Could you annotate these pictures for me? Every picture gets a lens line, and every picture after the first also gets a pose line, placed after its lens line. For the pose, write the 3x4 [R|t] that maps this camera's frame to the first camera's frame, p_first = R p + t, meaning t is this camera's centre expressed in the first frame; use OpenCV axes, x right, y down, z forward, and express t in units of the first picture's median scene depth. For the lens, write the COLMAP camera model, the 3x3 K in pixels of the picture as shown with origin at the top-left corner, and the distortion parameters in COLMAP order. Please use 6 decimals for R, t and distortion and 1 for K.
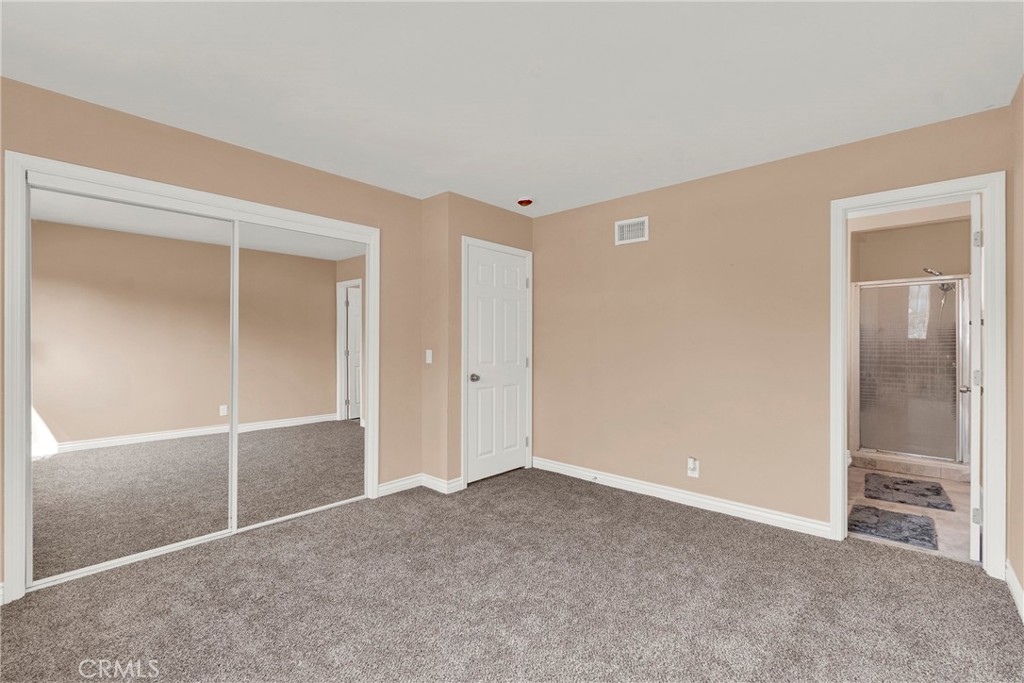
lens RADIAL K [[463.8, 0, 513.3], [0, 463.8, 346.6], [0, 0, 1]] dist [0.003281, -0.000011]
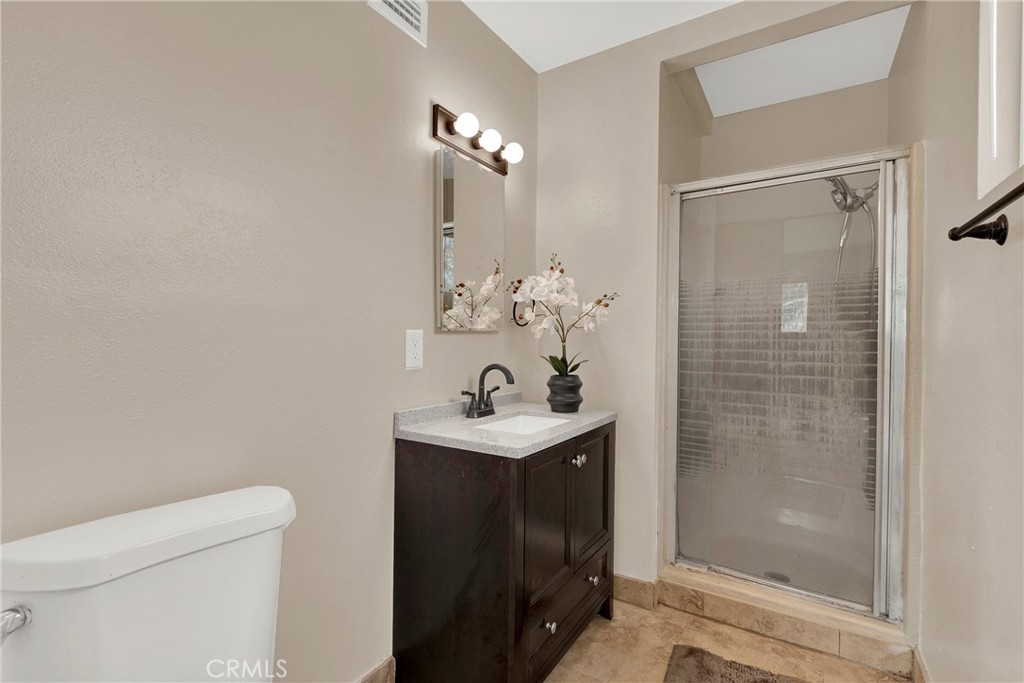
lens RADIAL K [[463.8, 0, 512.3], [0, 463.8, 344.8], [0, 0, 1]] dist [0.003281, -0.000011]
pose [[0.986012, 0.017290, 0.165778, 0.532038], [-0.016674, 0.999848, -0.005107, 0.018933], [-0.165841, 0.002271, 0.986150, 0.607788]]
